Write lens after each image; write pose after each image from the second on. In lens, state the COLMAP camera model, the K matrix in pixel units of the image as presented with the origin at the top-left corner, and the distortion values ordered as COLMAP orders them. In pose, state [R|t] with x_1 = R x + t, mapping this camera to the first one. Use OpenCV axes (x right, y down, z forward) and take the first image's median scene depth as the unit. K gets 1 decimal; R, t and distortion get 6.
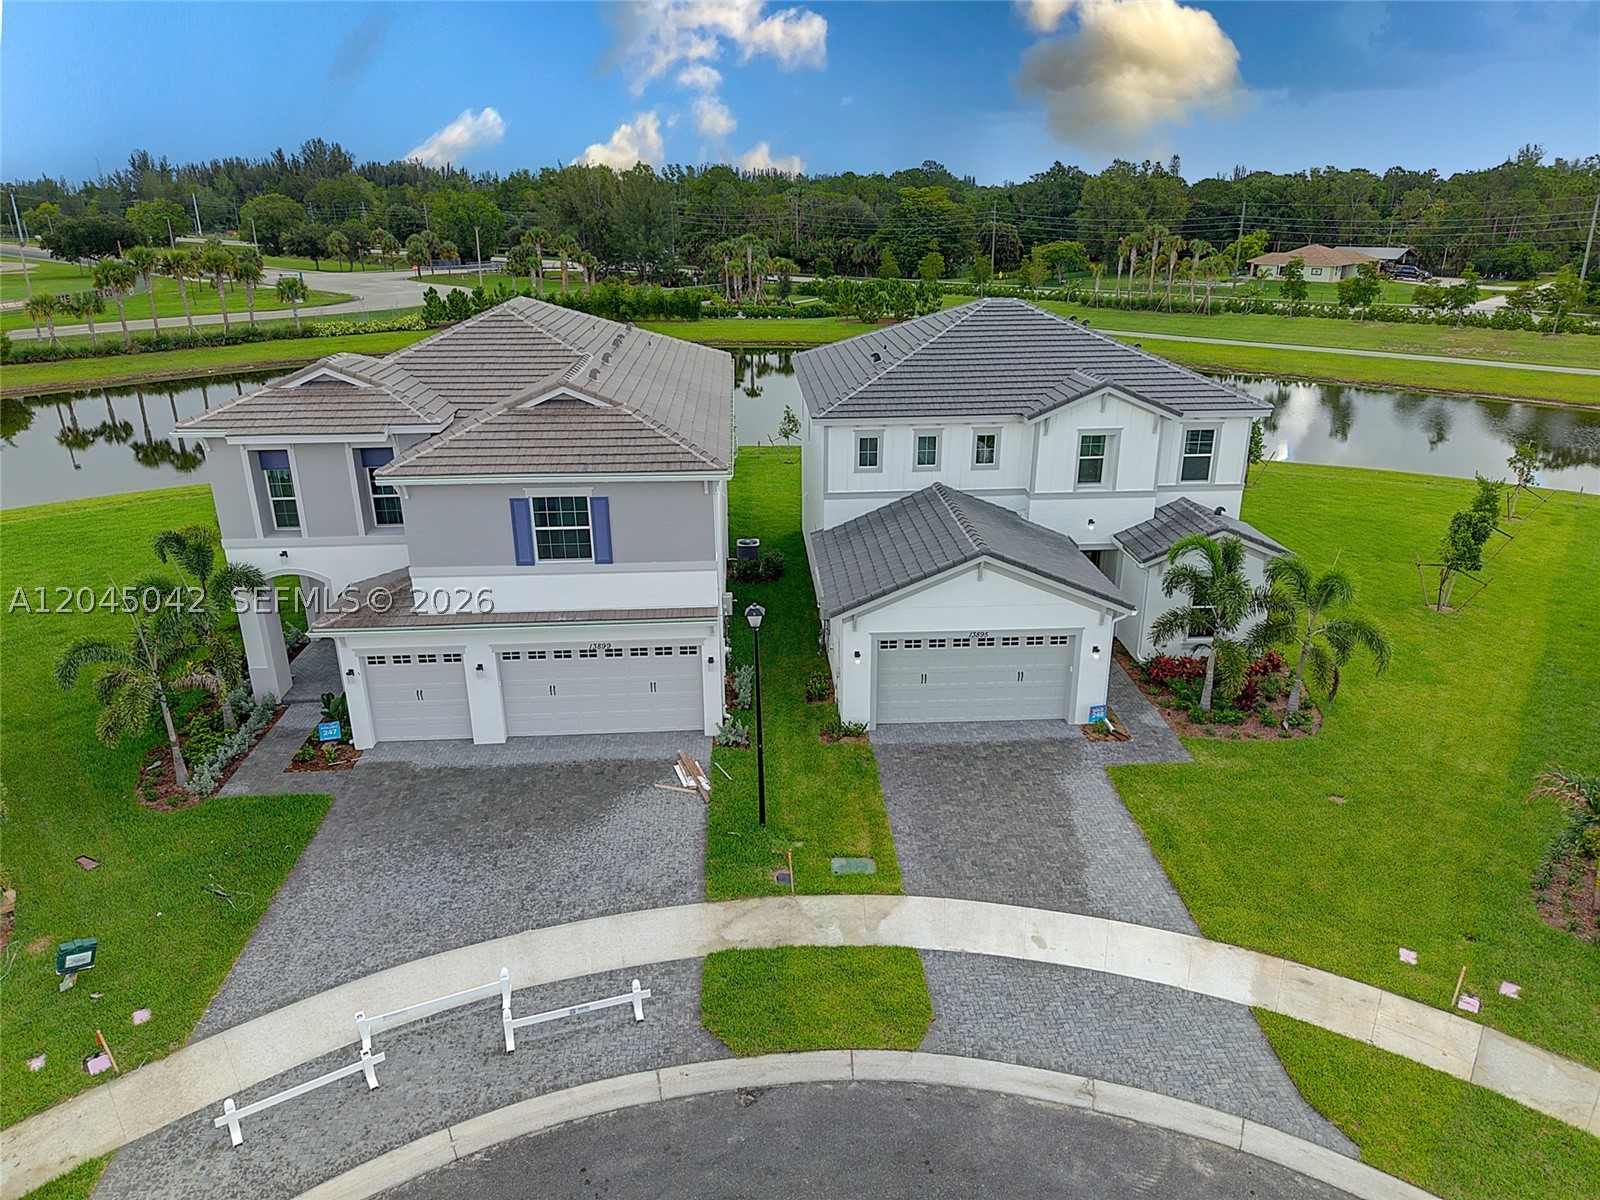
lens RADIAL K [[1078.0, 0, 800.0], [0, 1078.0, 600.0], [0, 0, 1]] dist [0.000080, -0.001051]
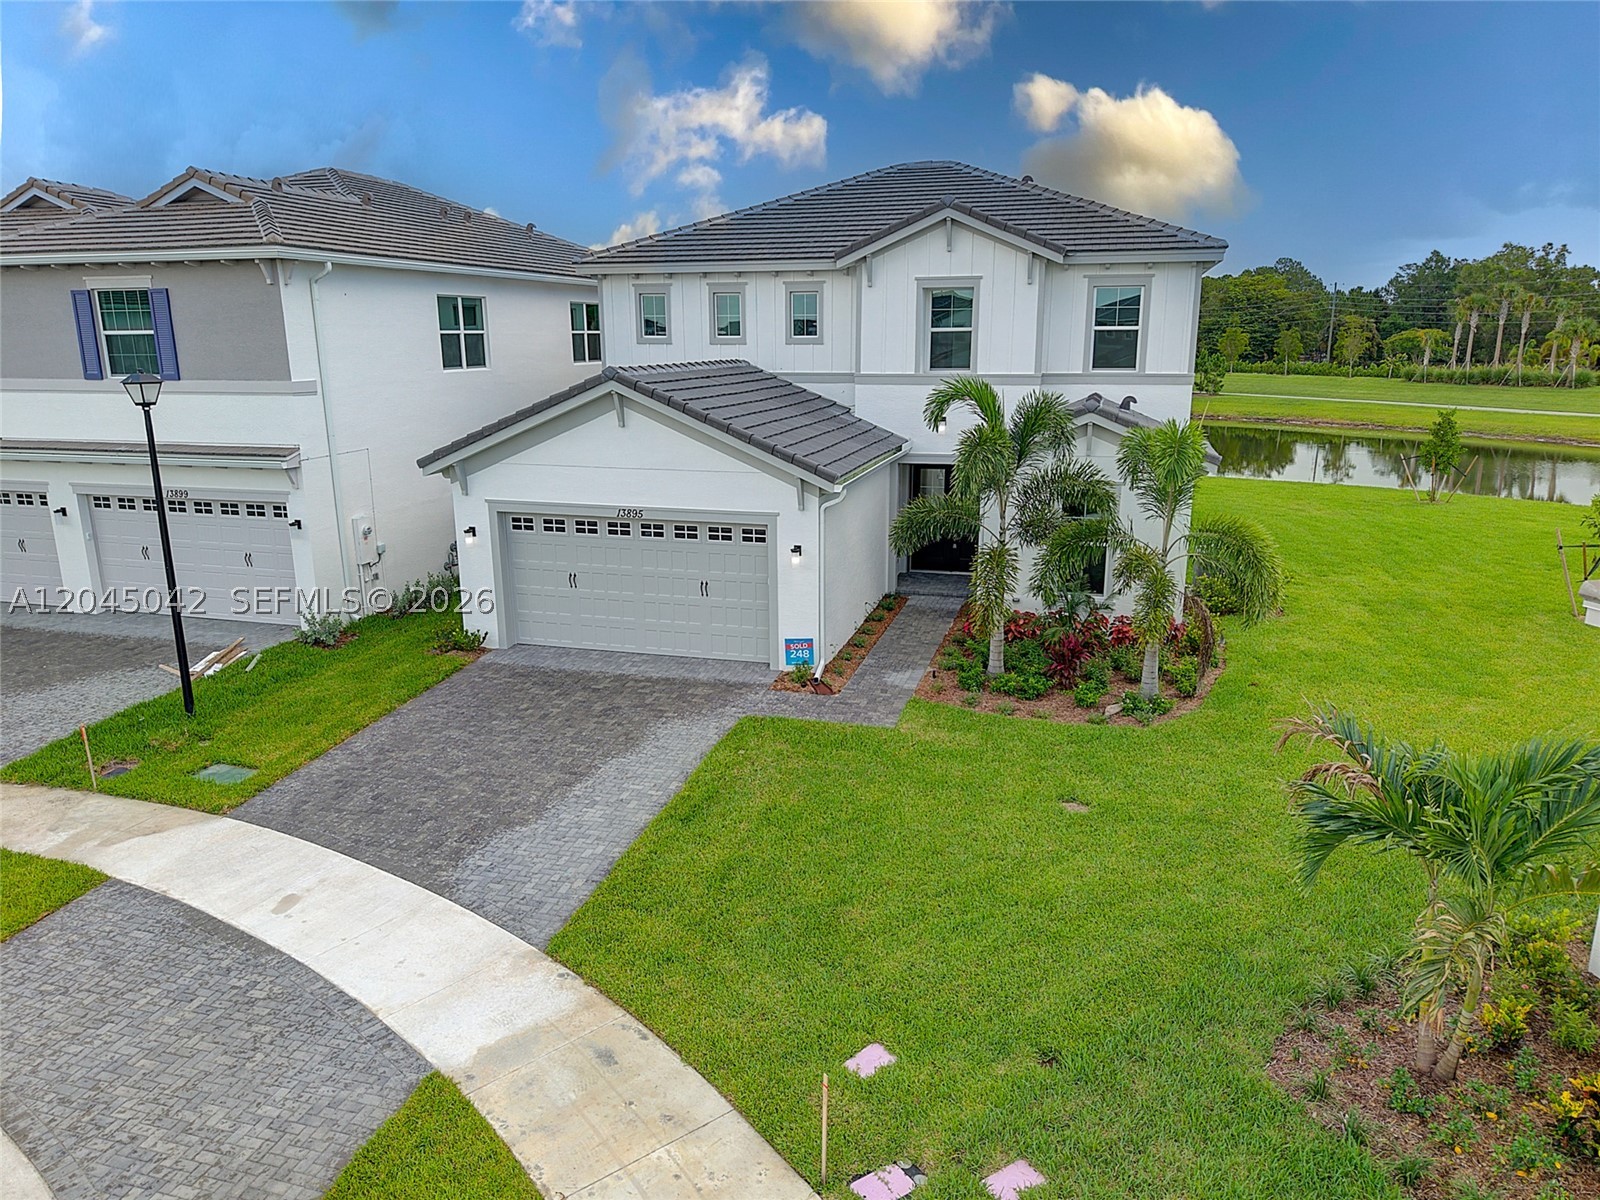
lens RADIAL K [[1080.0, 0, 809.0], [0, 1080.0, 597.4], [0, 0, 1]] dist [0.006609, -0.000317]
pose [[0.945428, 0.080206, -0.315807, 0.478241], [-0.115750, 0.988684, -0.095423, 0.132801], [0.304579, 0.126770, 0.944013, 0.388457]]
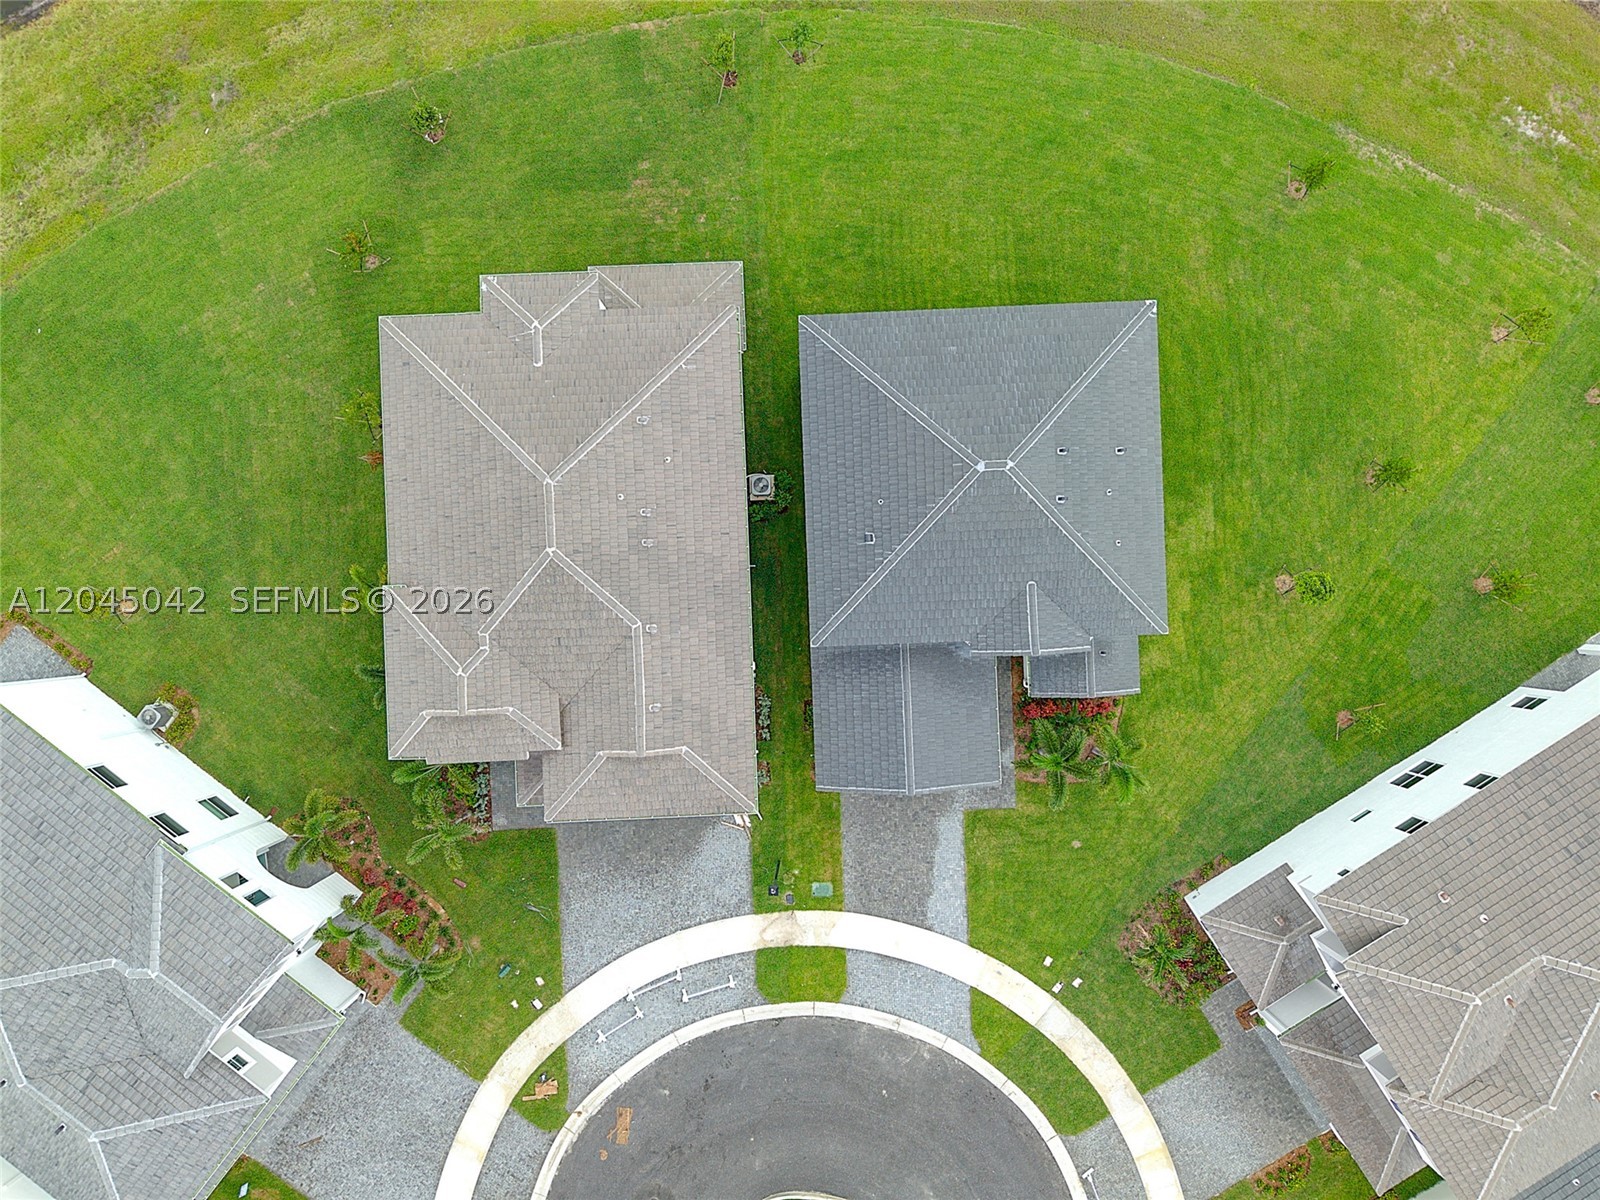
lens RADIAL K [[1131.3, 0, 800.0], [0, 1131.3, 600.0], [0, 0, 1]] dist [-0.000978, -0.003666]
pose [[0.999825, 0.018545, -0.002278, 0.000430], [-0.004280, 0.346019, 0.938218, -1.663638], [0.018188, -0.938044, 0.346038, 0.626084]]
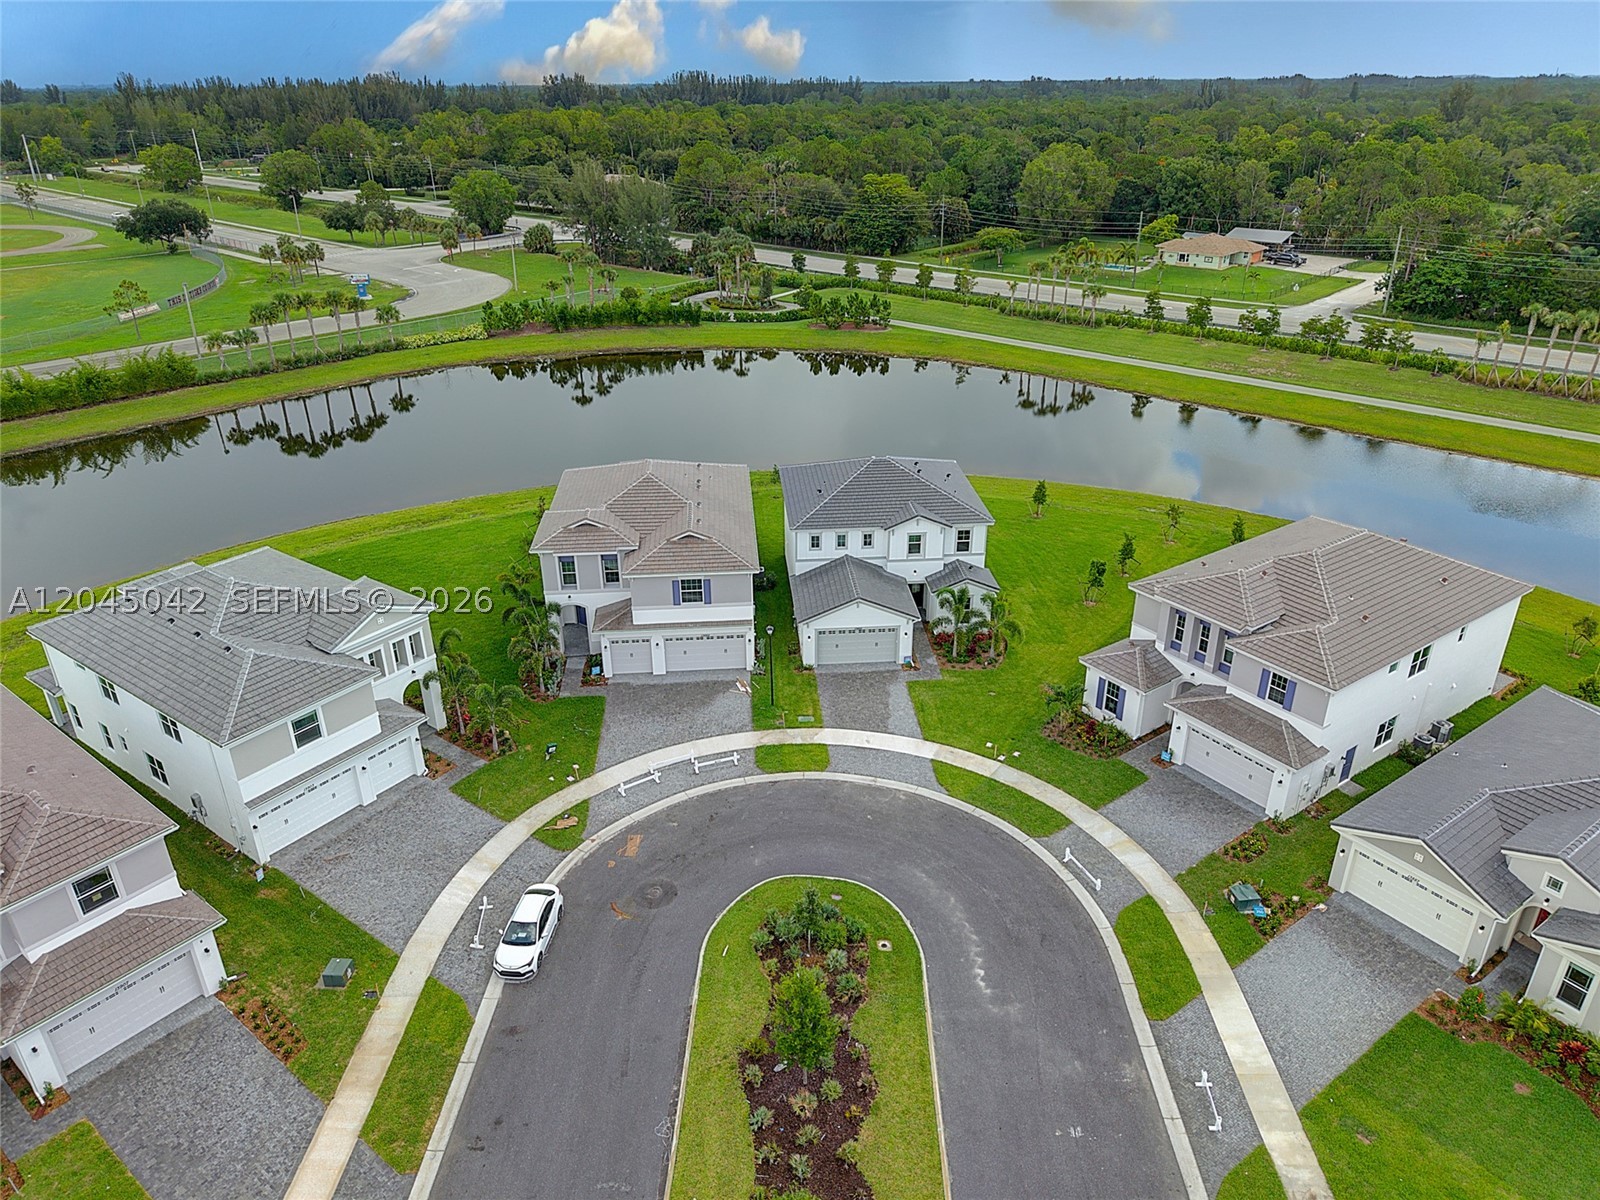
lens RADIAL K [[1076.4, 0, 802.1], [0, 1076.4, 600.7], [0, 0, 1]] dist [0.008094, -0.008985]
pose [[0.999747, -0.008493, 0.020839, -0.012603], [0.006541, 0.995735, 0.092031, -0.250635], [-0.021532, -0.091871, 0.995538, -1.393769]]
